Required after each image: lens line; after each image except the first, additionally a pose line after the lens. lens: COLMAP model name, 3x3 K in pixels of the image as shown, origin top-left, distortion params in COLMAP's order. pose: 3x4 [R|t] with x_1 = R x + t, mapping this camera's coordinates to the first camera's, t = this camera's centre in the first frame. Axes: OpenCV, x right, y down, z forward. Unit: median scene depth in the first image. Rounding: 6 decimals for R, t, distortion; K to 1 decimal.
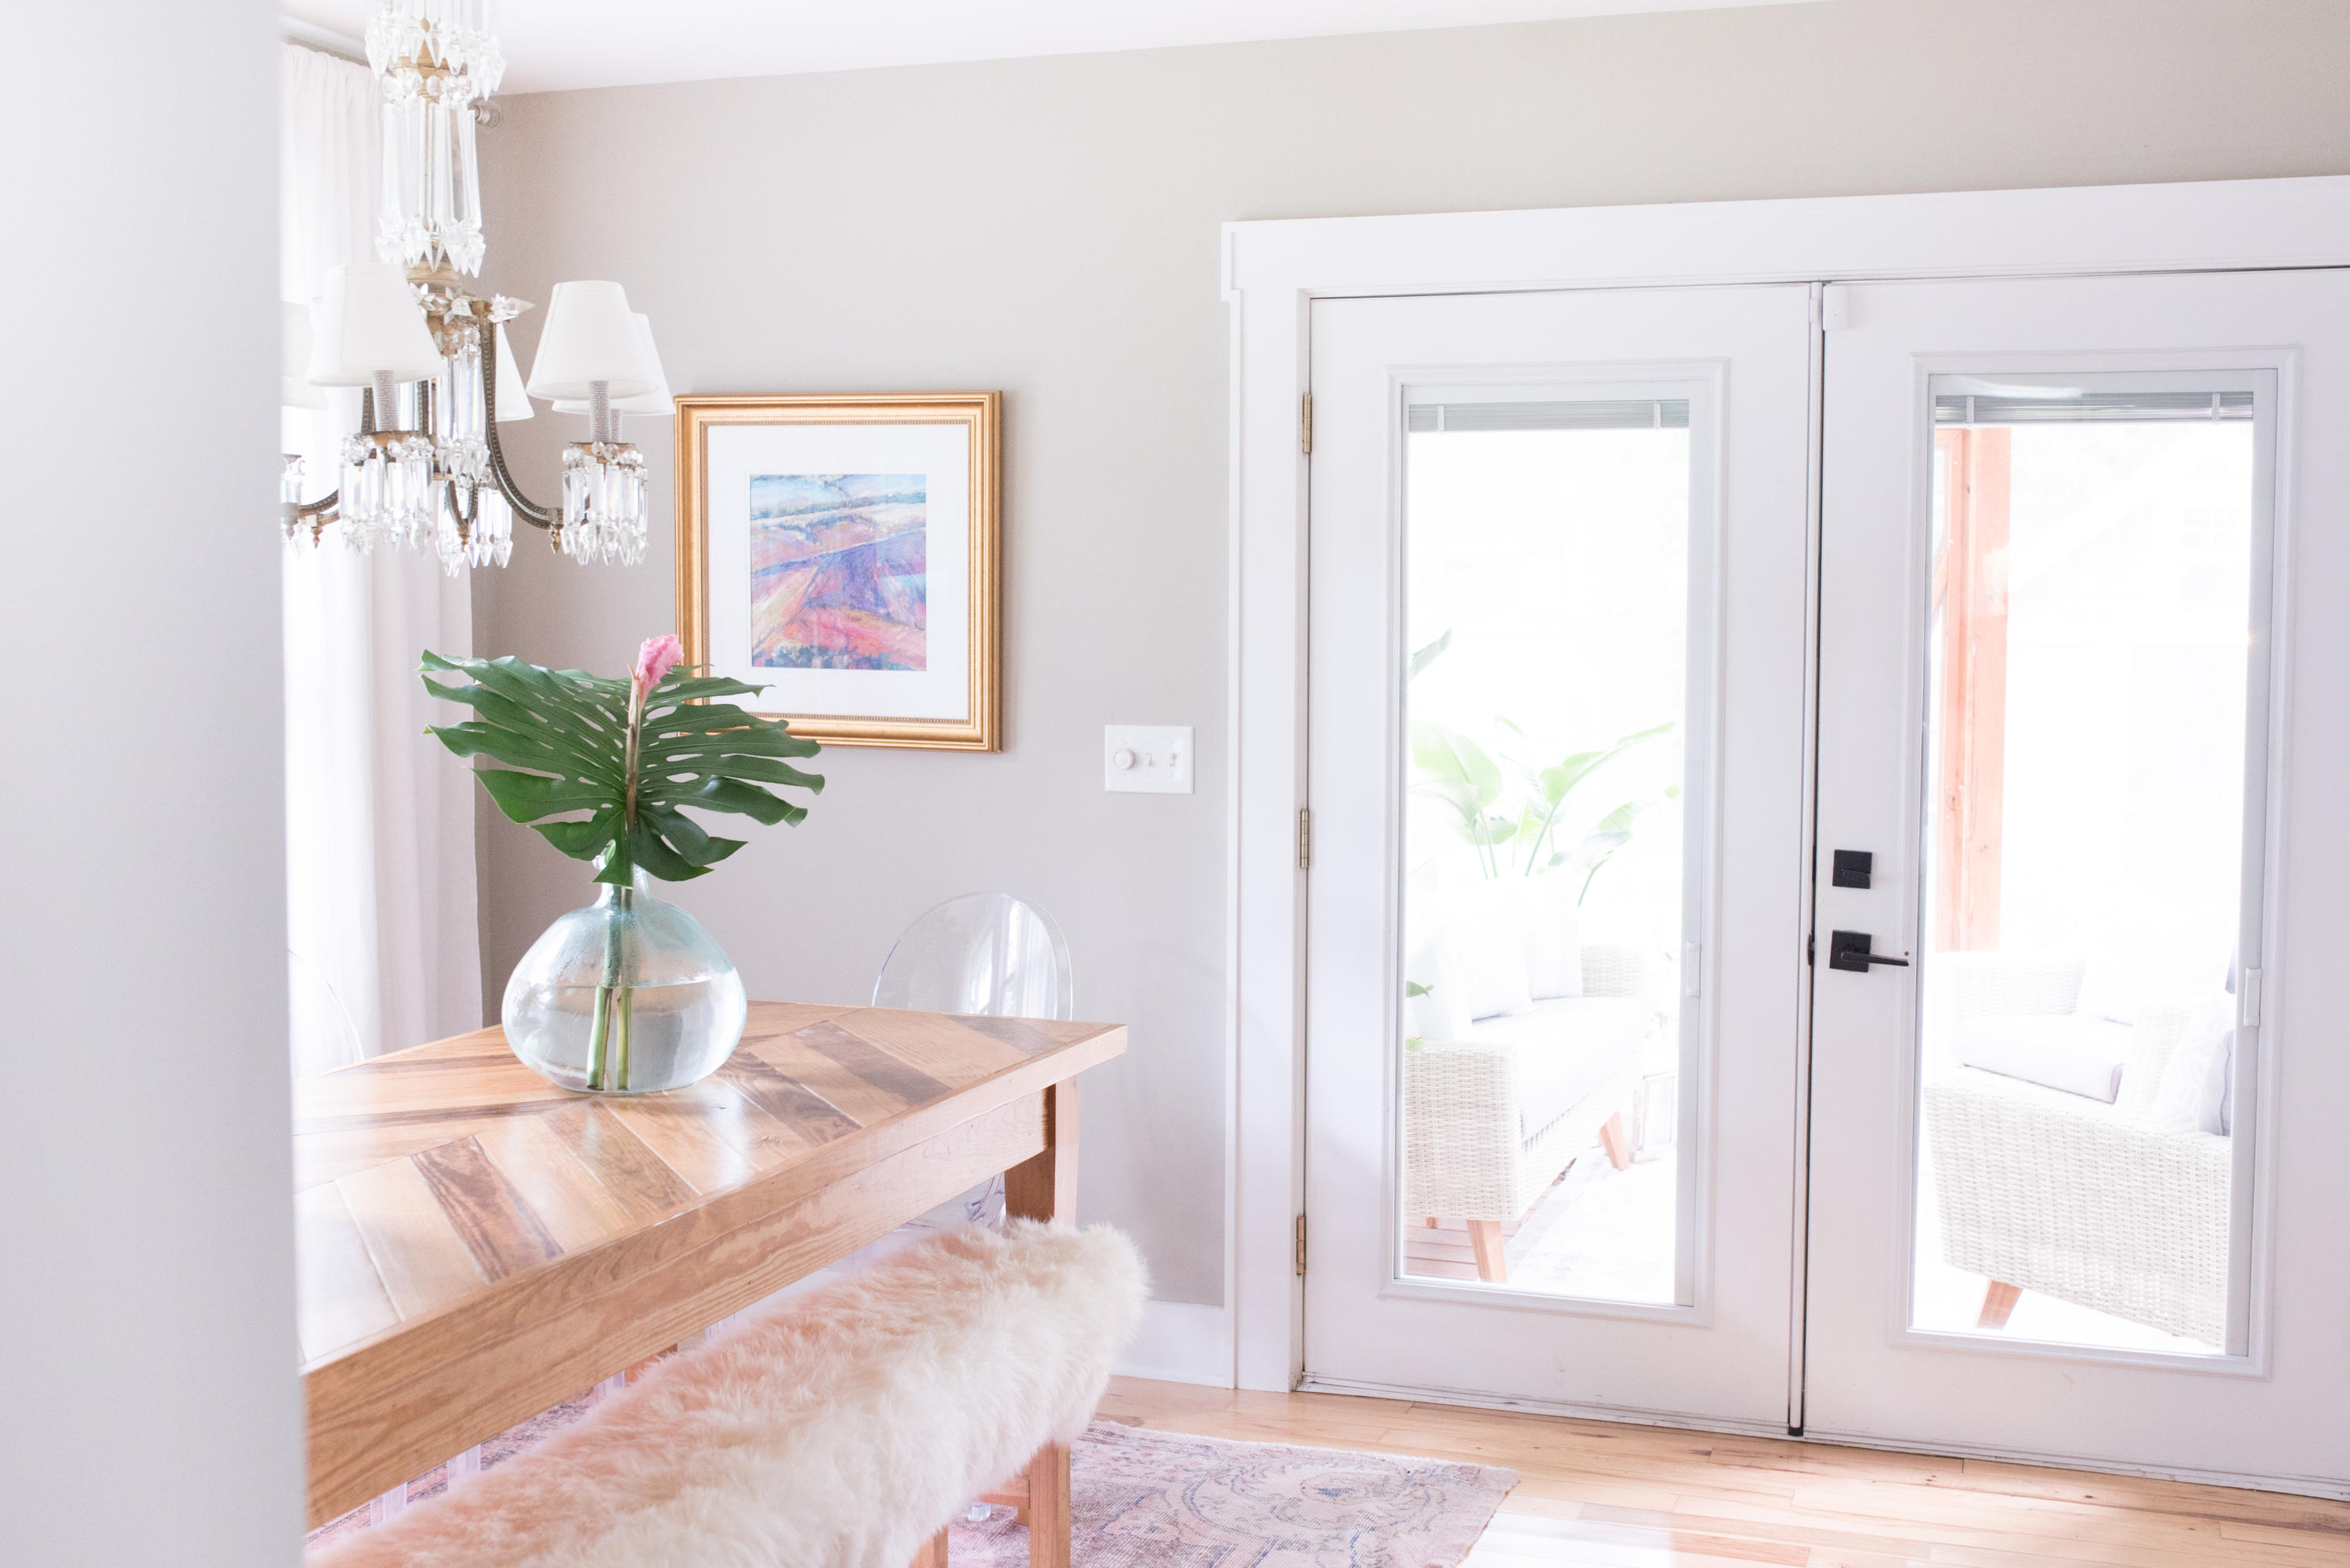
lens RADIAL K [[2464.6, 0, 1175.0], [0, 2464.6, 784.0], [0, 0, 1]] dist [-0.051343, 0.006967]
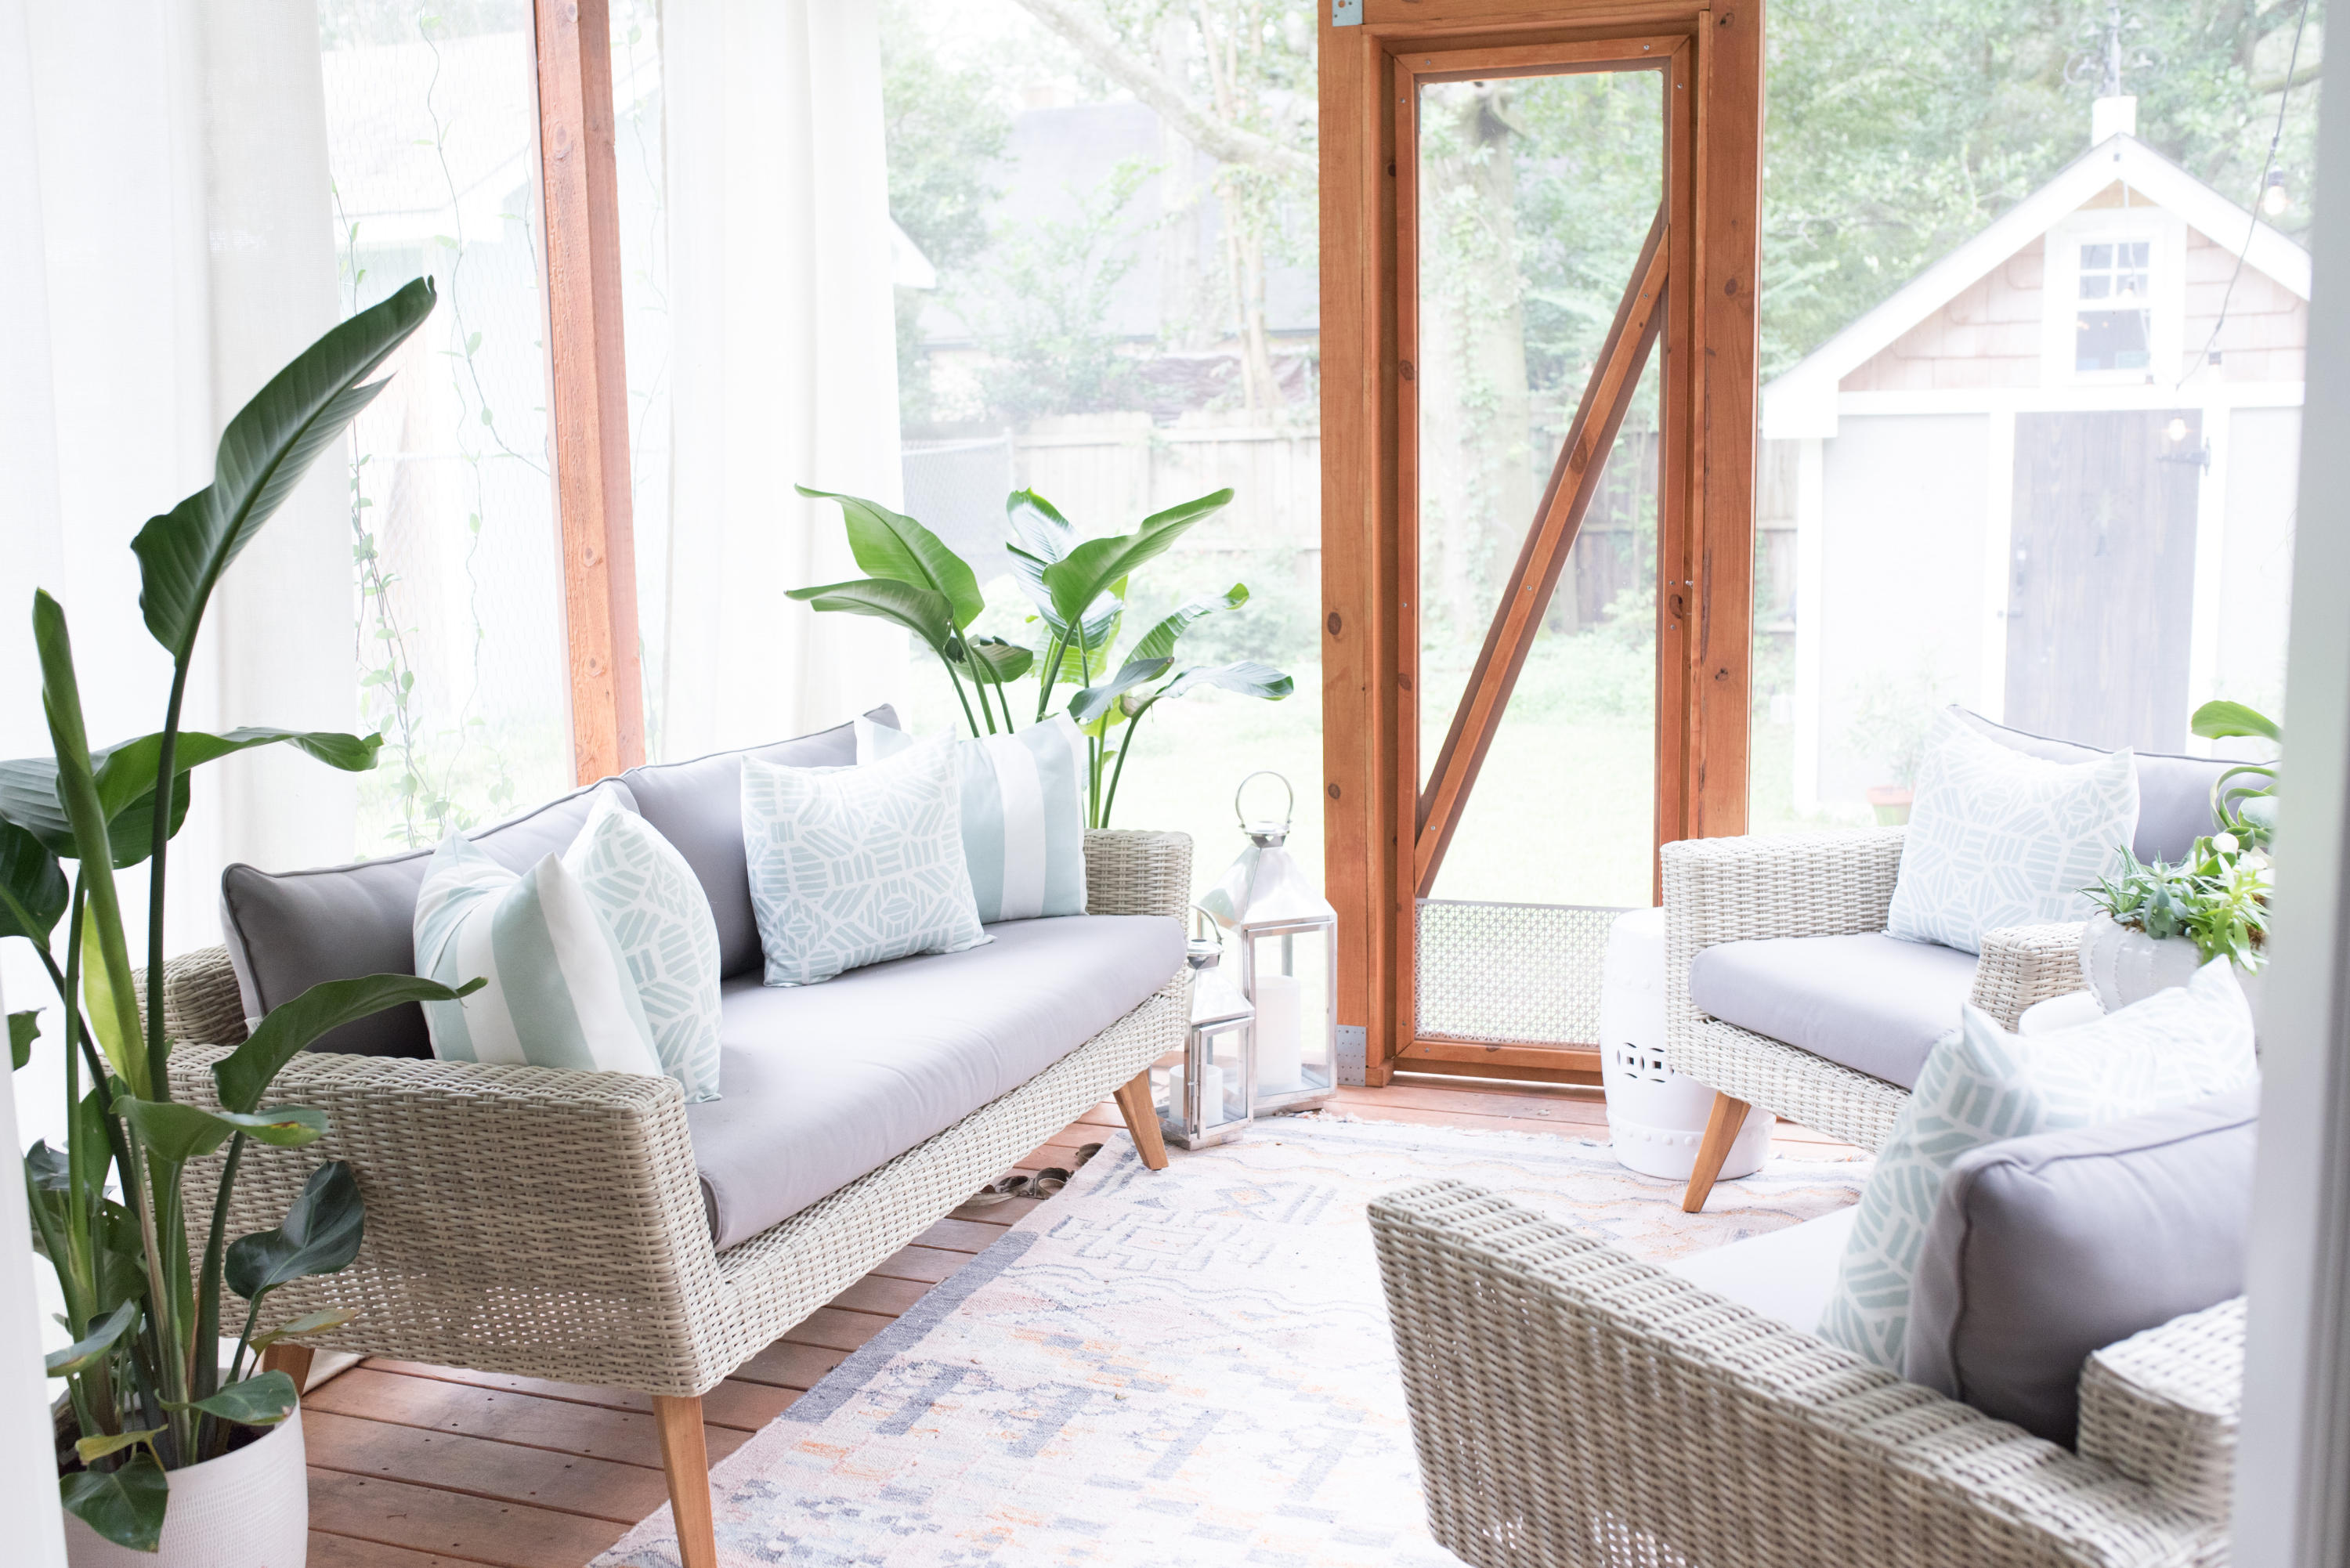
lens RADIAL K [[2391.9, 0, 1060.0], [0, 2391.9, 829.3], [0, 0, 1]] dist [-0.068598, 0.086258]
pose [[0.999133, -0.018299, -0.037398, 0.175915], [0.021739, 0.995358, 0.093753, 0.003830], [0.035509, -0.094485, 0.994893, 0.349514]]
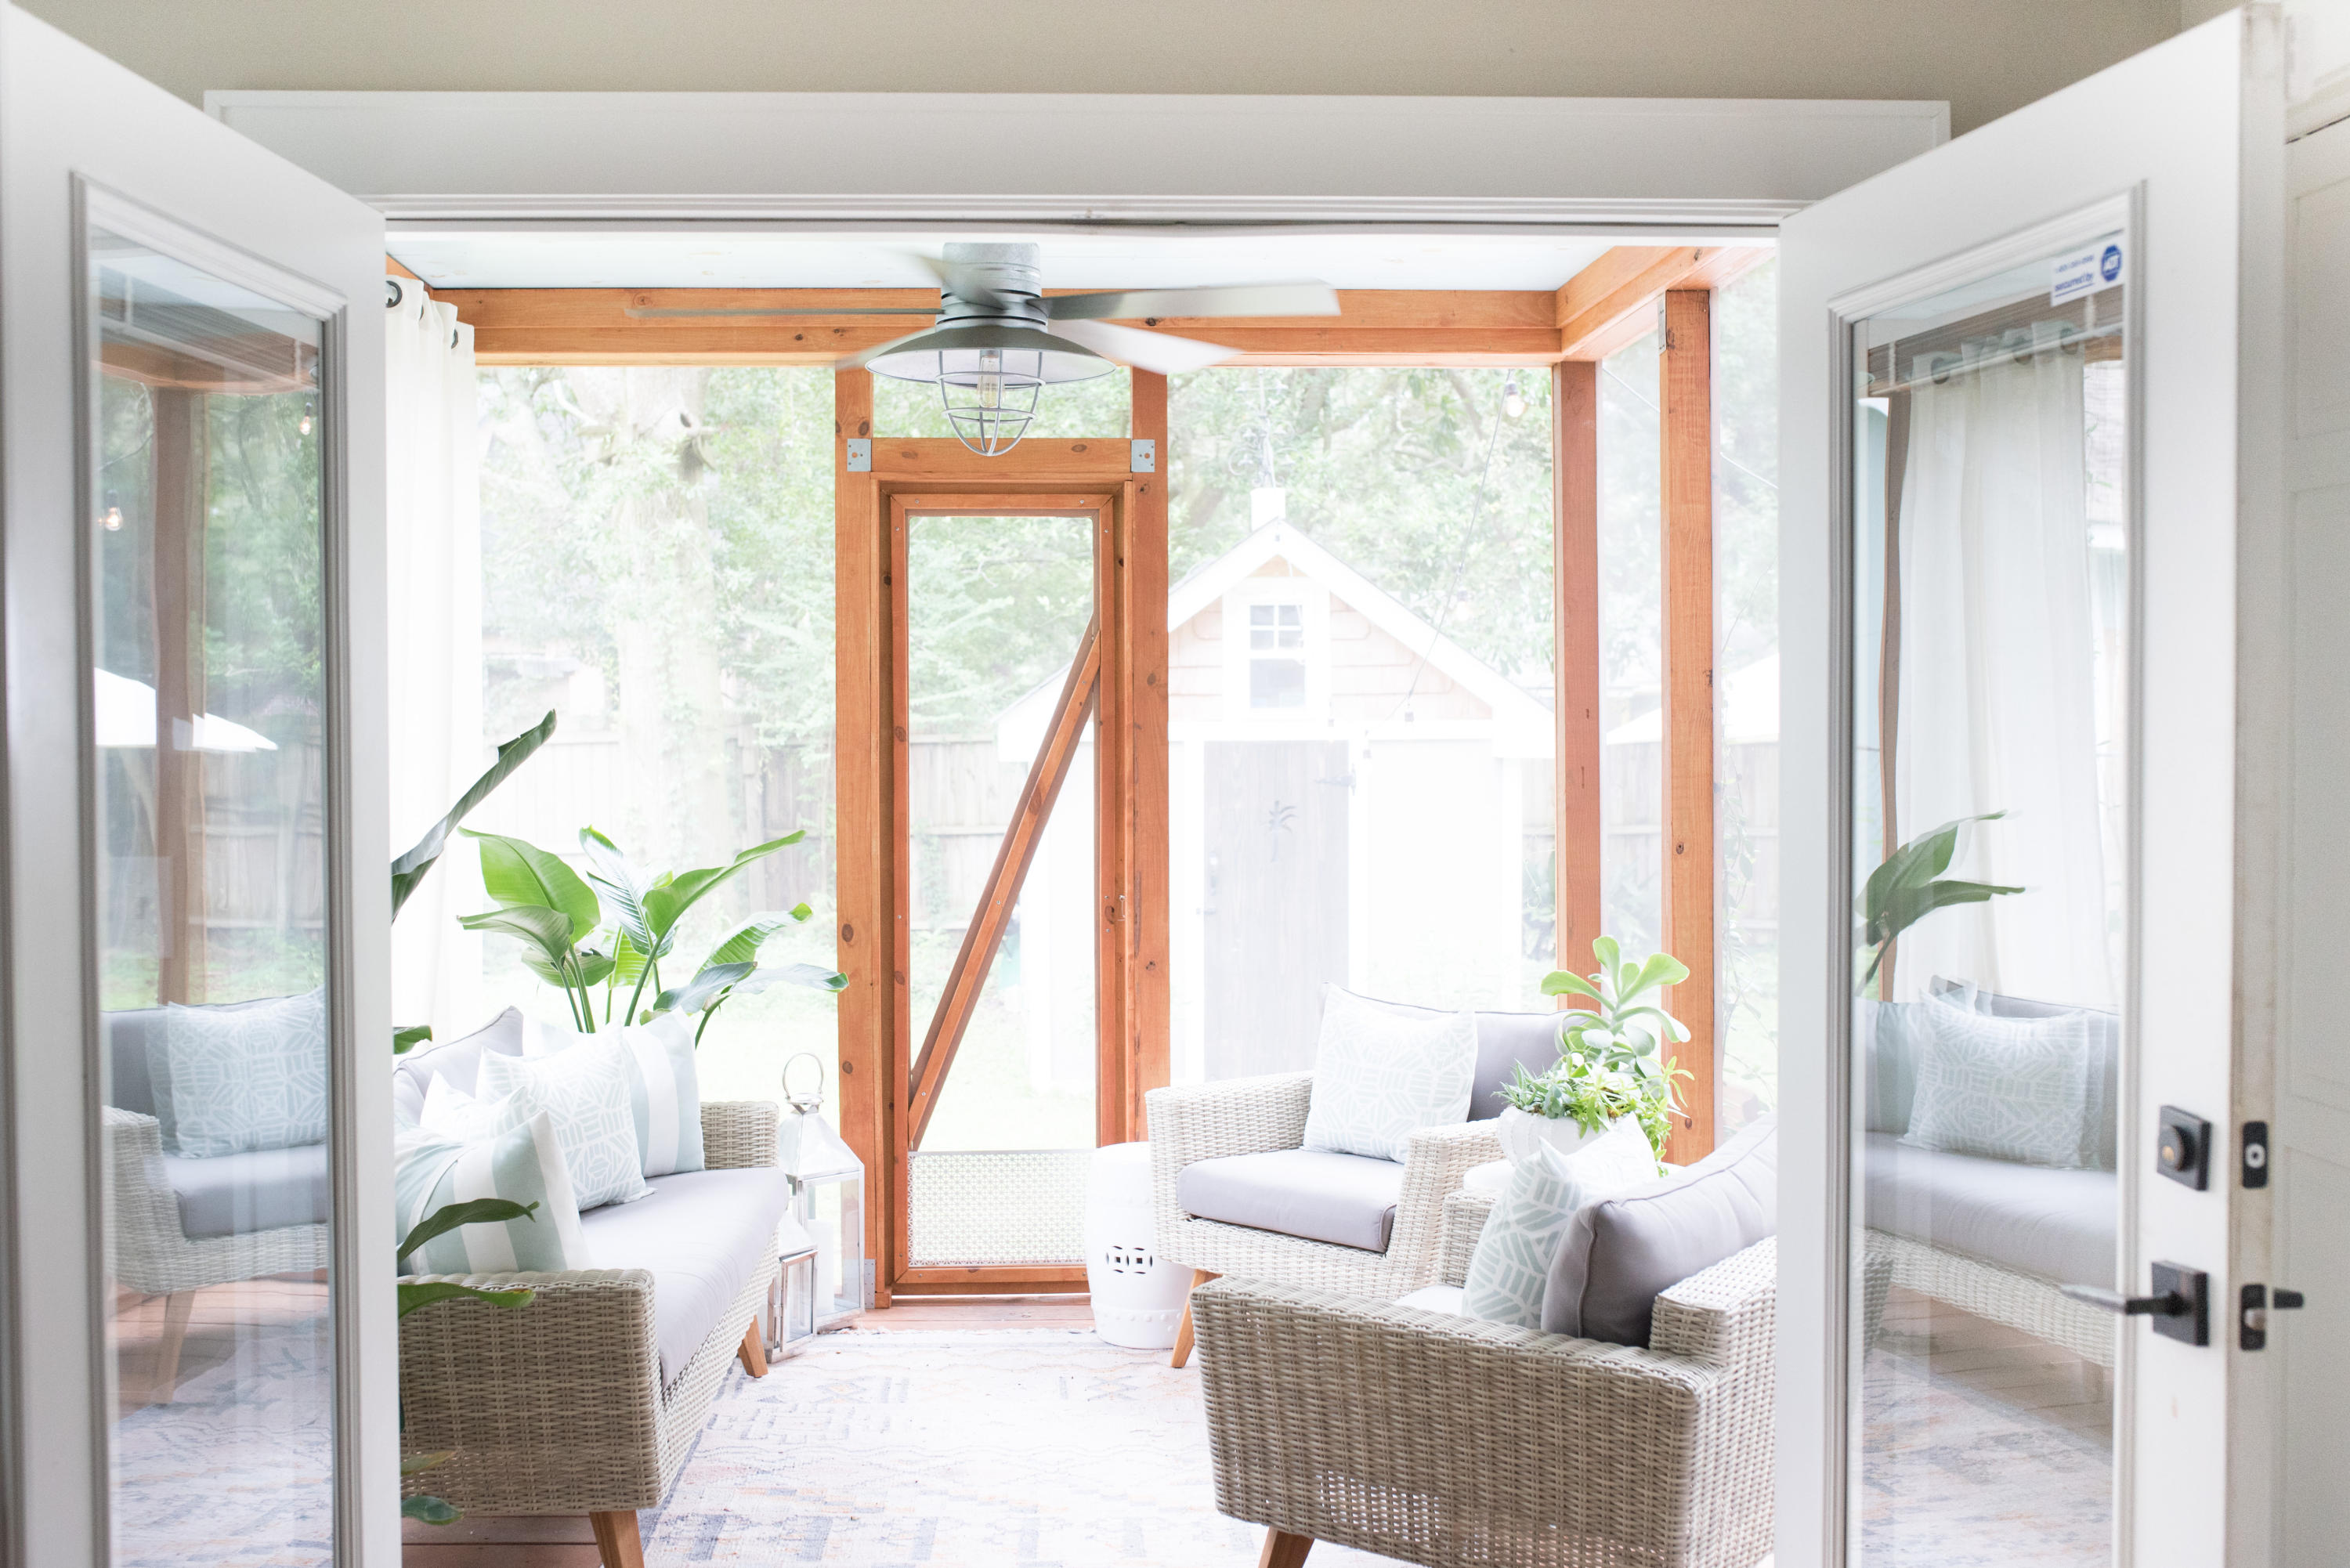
lens RADIAL K [[2464.6, 0, 1175.0], [0, 2464.6, 784.0], [0, 0, 1]] dist [-0.051343, 0.006967]
pose [[0.927833, -0.016802, 0.372618, 0.007869], [0.033117, 0.998750, -0.037427, -0.005493], [-0.371523, 0.047066, 0.927230, 0.170058]]
